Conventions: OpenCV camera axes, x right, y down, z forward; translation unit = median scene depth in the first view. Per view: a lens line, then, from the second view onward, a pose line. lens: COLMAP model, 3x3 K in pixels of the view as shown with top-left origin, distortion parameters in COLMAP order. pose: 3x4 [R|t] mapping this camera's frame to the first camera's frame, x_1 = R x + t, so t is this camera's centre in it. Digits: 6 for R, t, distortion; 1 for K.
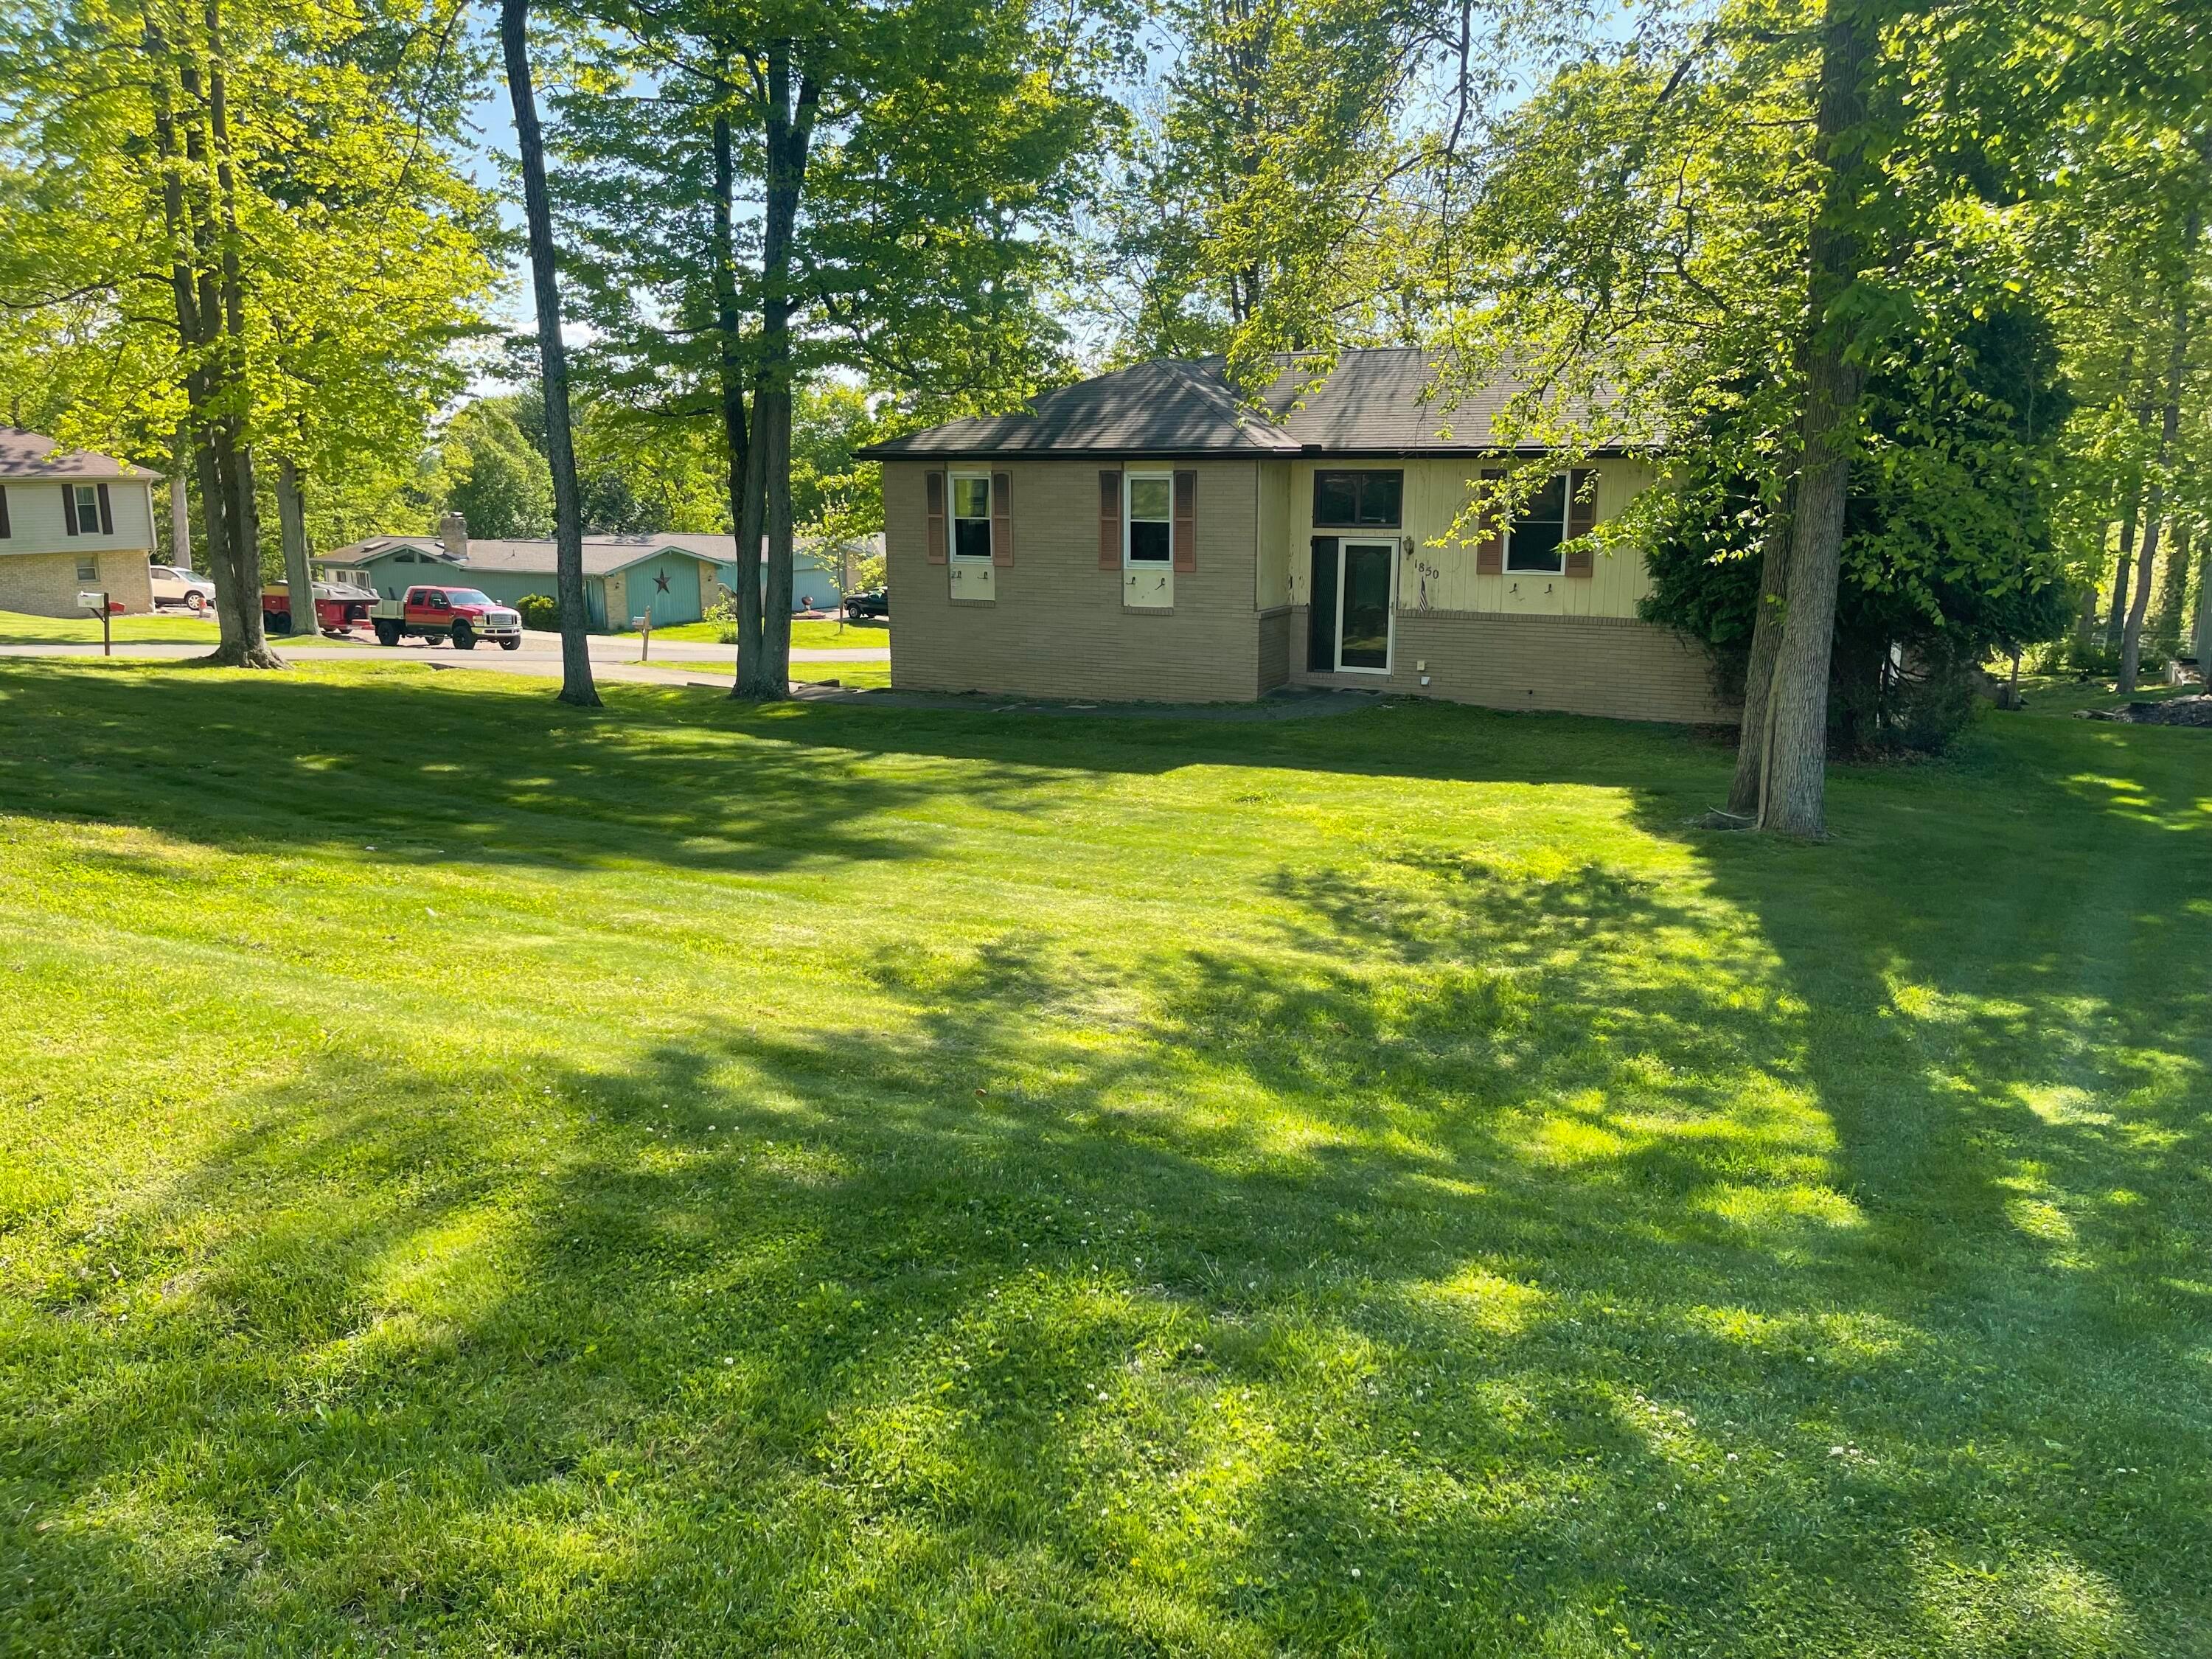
lens RADIAL K [[1643.0, 0, 1106.0], [0, 1643.0, 829.5], [0, 0, 1]] dist [0.031035, -0.005058]
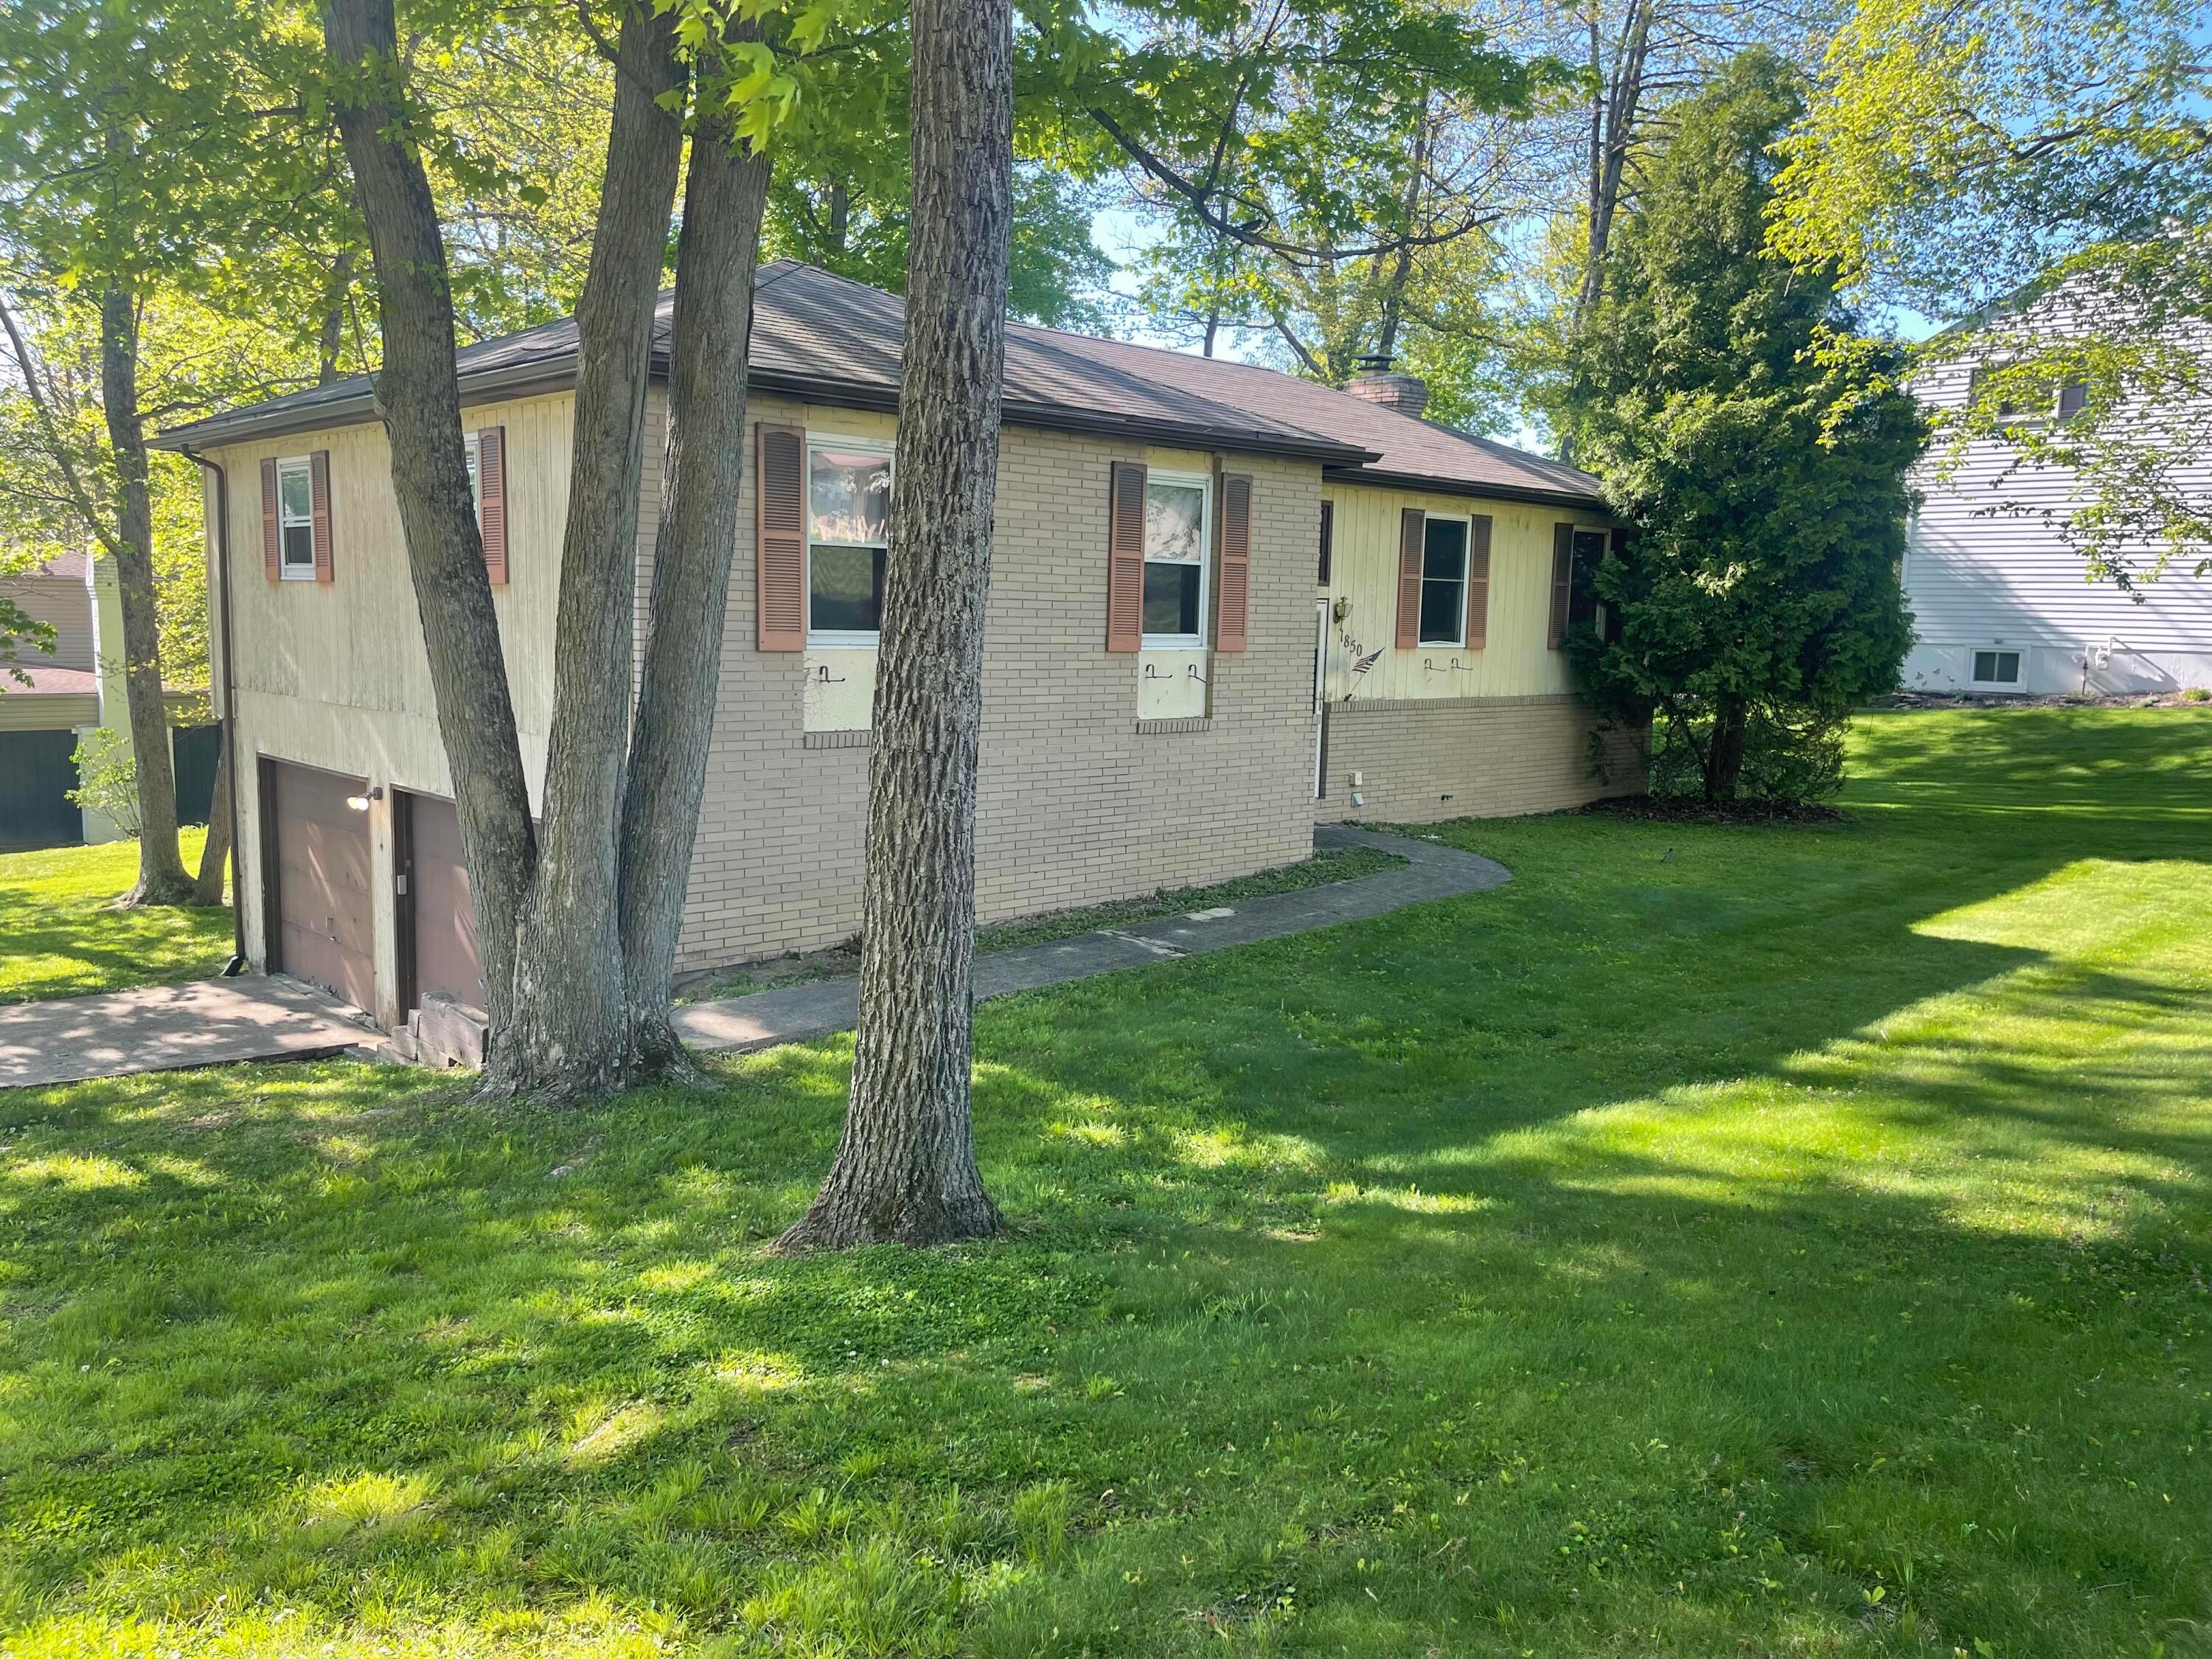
lens RADIAL K [[1643.0, 0, 1106.0], [0, 1643.0, 829.5], [0, 0, 1]] dist [0.031035, -0.005058]
pose [[0.334229, -0.116526, 0.935261, -0.509257], [0.173916, 0.982912, 0.060312, -0.139416], [-0.926307, 0.142498, 0.348784, 0.856154]]
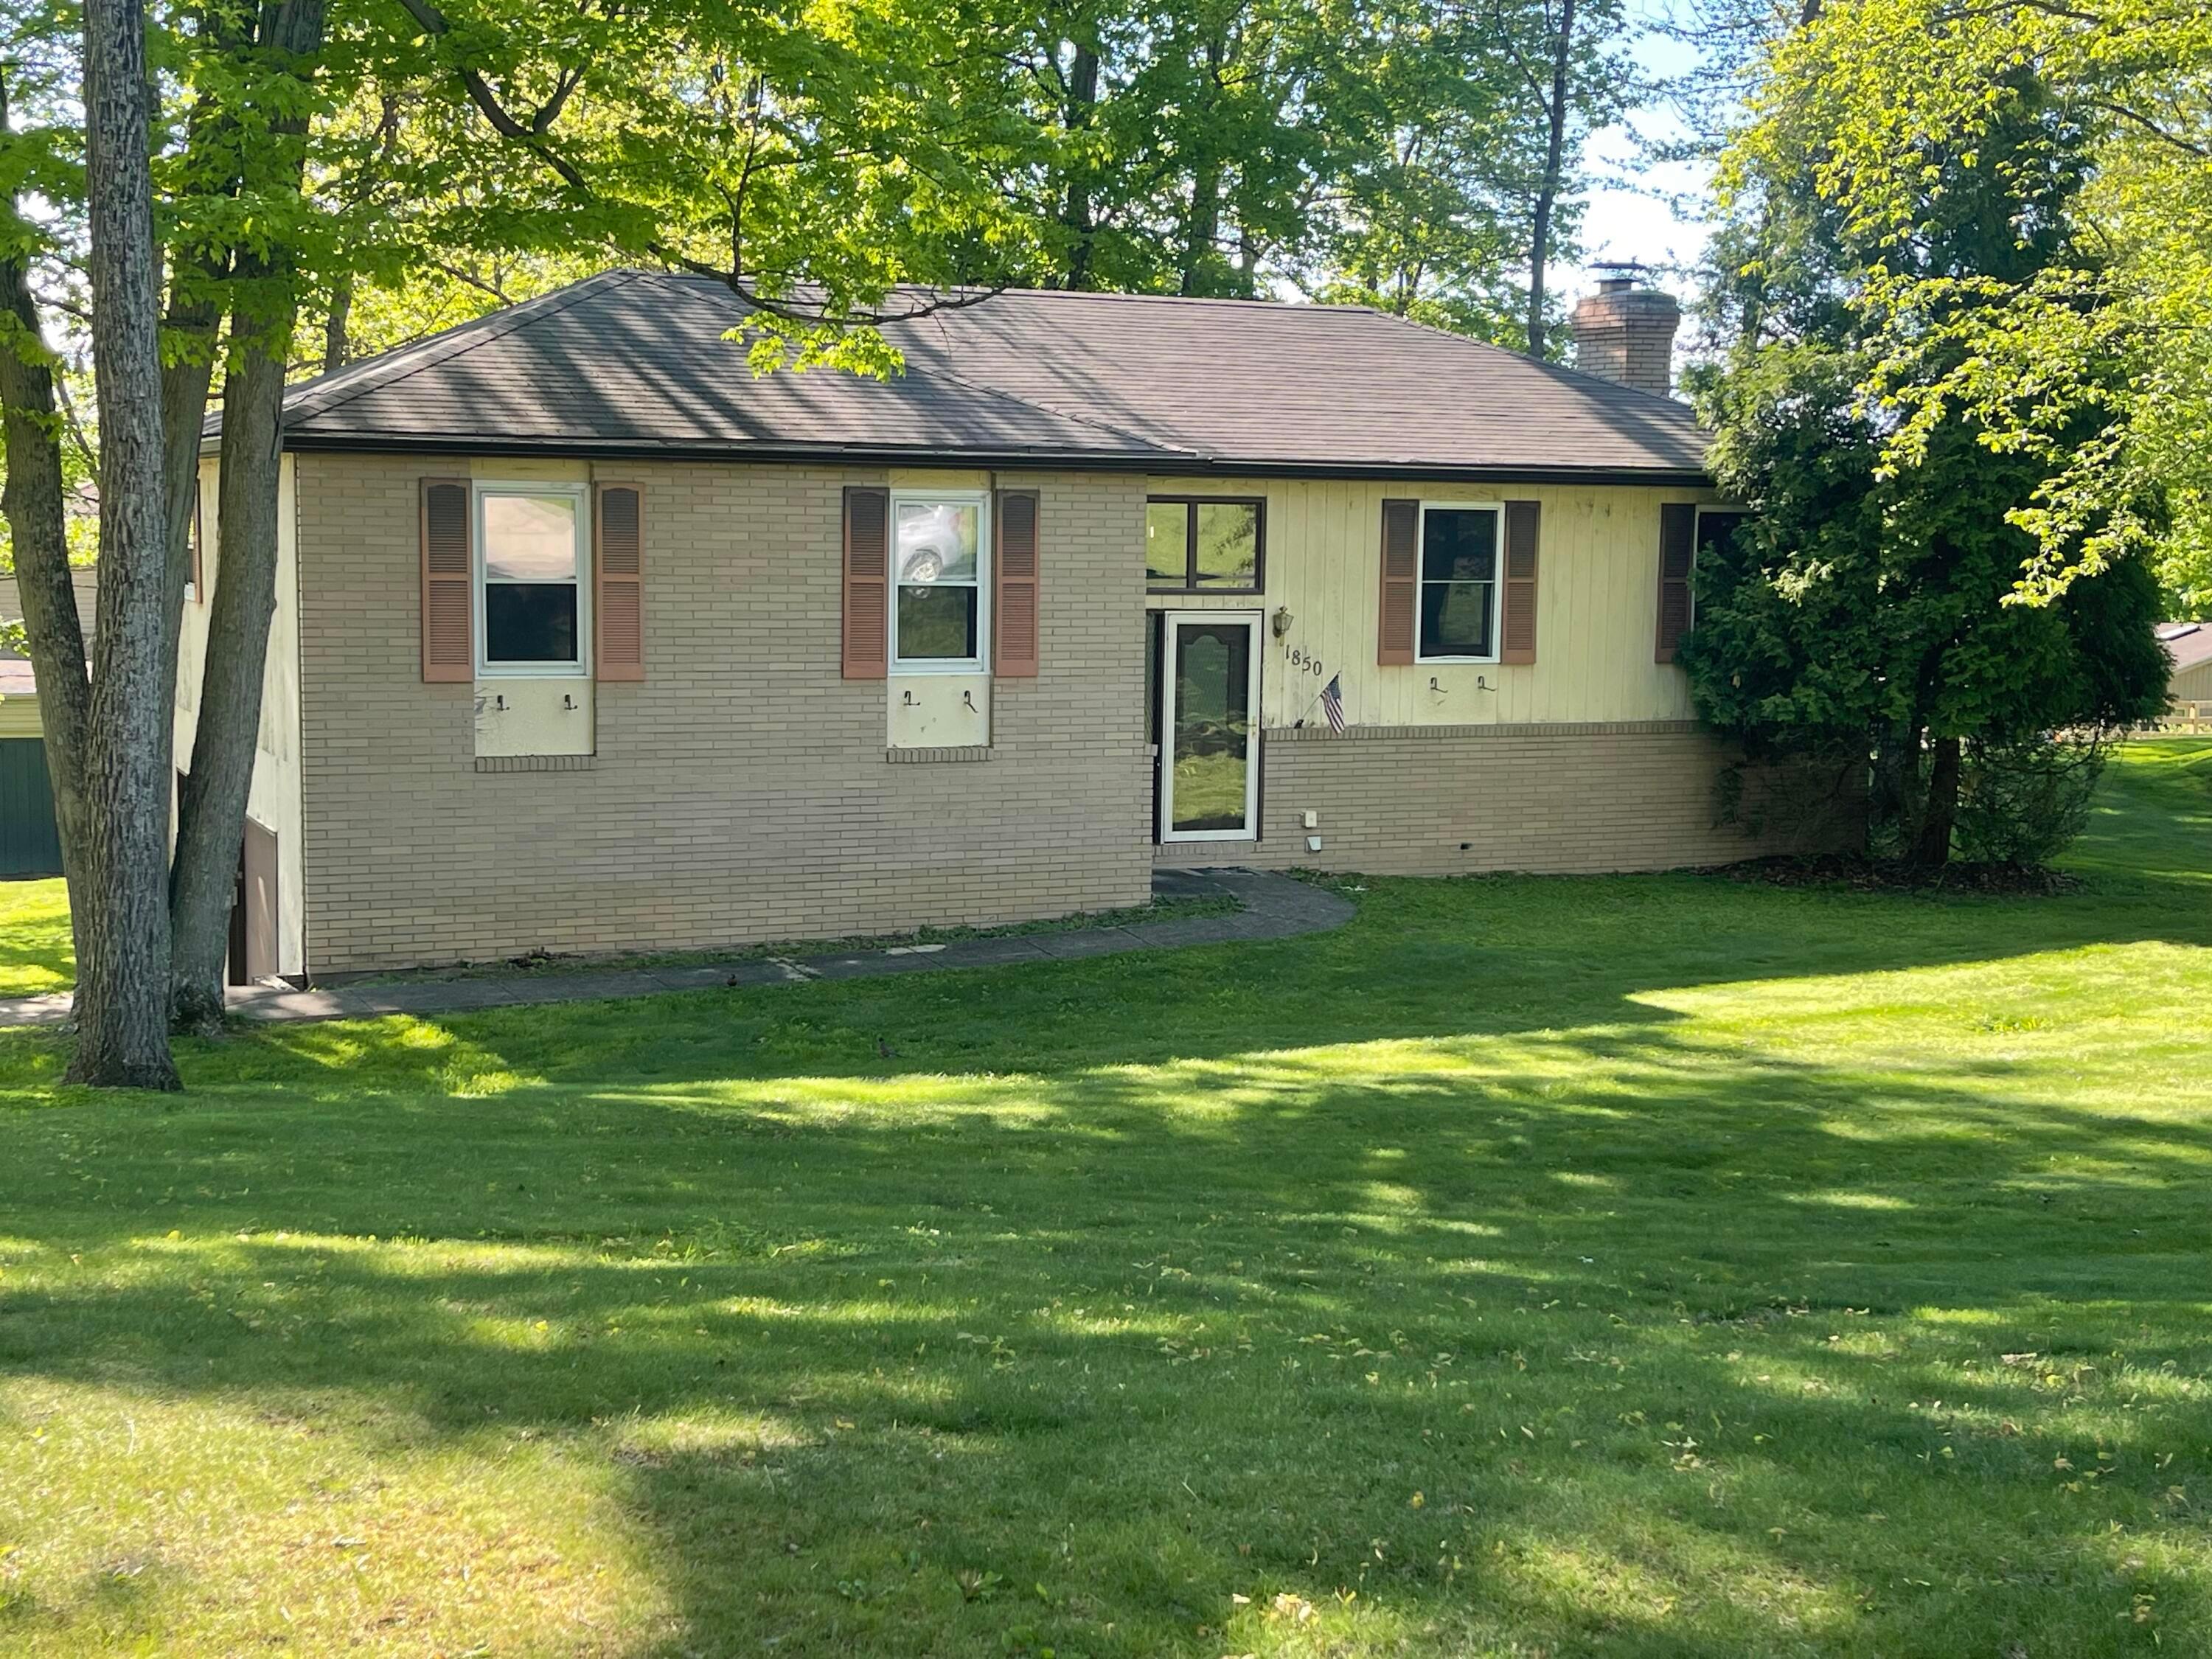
lens RADIAL K [[2728.1, 0, 1106.0], [0, 2728.1, 829.5], [0, 0, 1]] dist [0.052750, -0.055537]
pose [[0.613272, -0.077574, 0.786053, -0.635426], [0.150517, 0.988407, -0.019888, -0.087195], [-0.775398, 0.130511, 0.617839, 0.443283]]
